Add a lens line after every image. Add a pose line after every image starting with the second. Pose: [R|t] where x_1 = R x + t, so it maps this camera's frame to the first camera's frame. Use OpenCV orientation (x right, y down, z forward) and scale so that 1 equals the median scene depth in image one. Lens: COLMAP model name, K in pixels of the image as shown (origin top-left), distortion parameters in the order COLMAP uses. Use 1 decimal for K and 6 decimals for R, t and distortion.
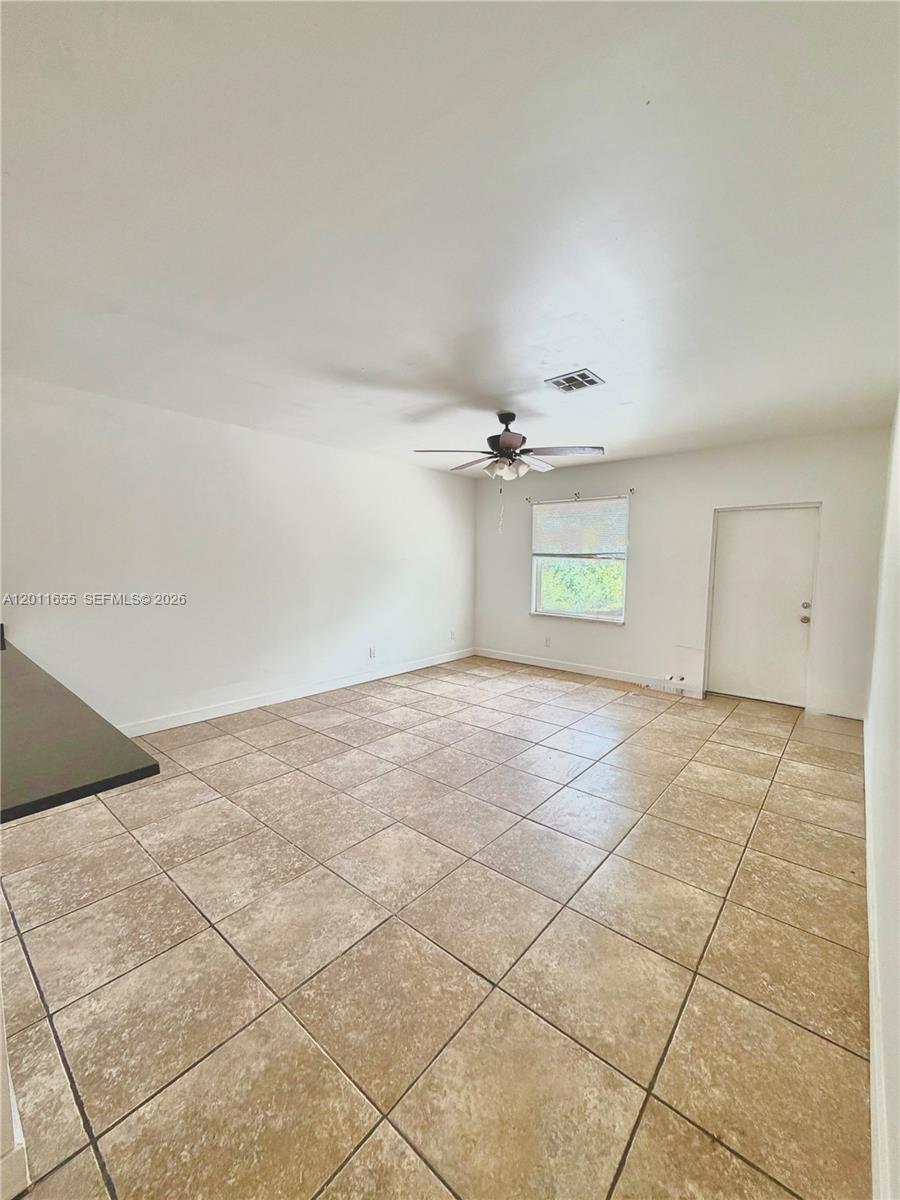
lens RADIAL K [[485.8, 0, 447.0], [0, 485.8, 603.9], [0, 0, 1]] dist [-0.001708, -0.000405]
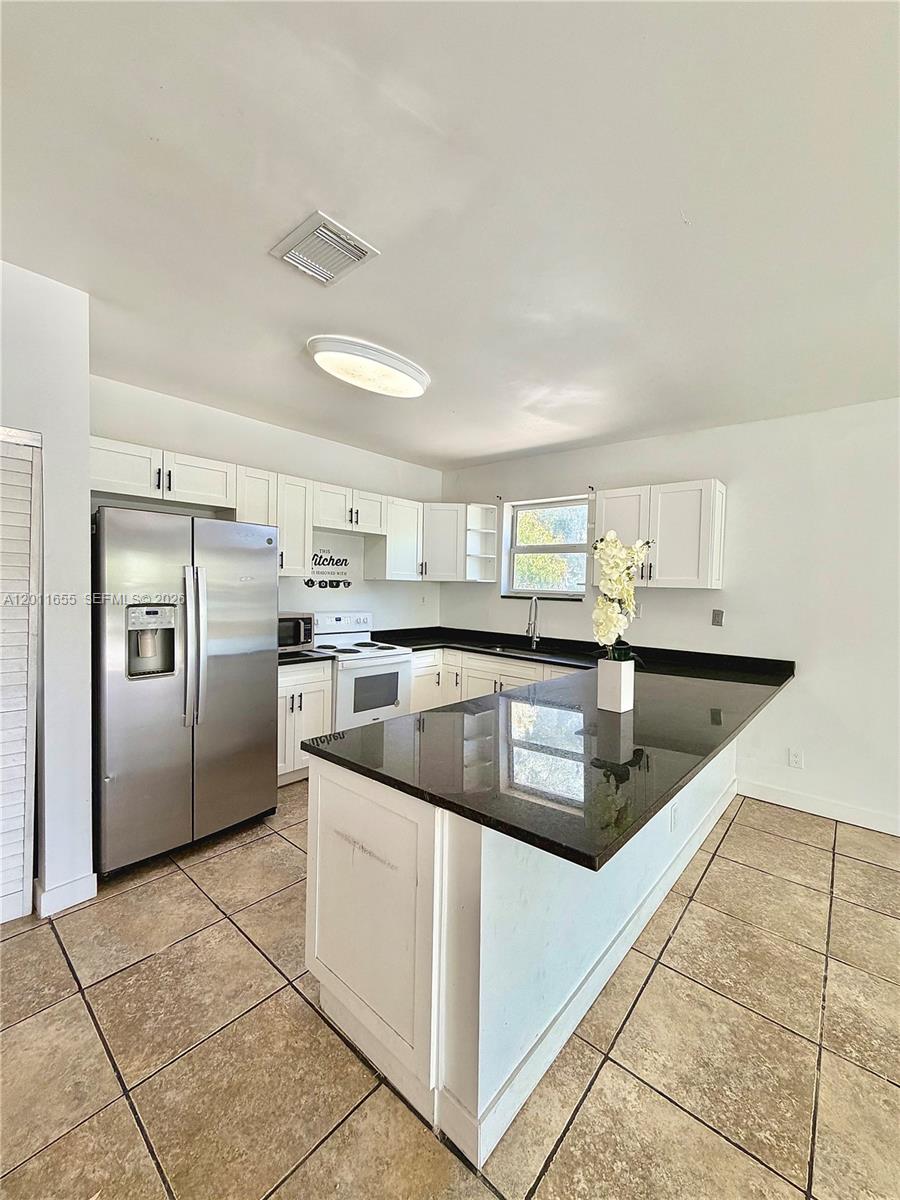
lens RADIAL K [[485.8, 0, 446.0], [0, 485.8, 599.8], [0, 0, 1]] dist [-0.001708, -0.000405]
pose [[-0.013245, 0.011449, -0.999847, 0.091581], [-0.116208, 0.993141, 0.012912, -0.009293], [0.993137, 0.116361, -0.011824, 0.453931]]
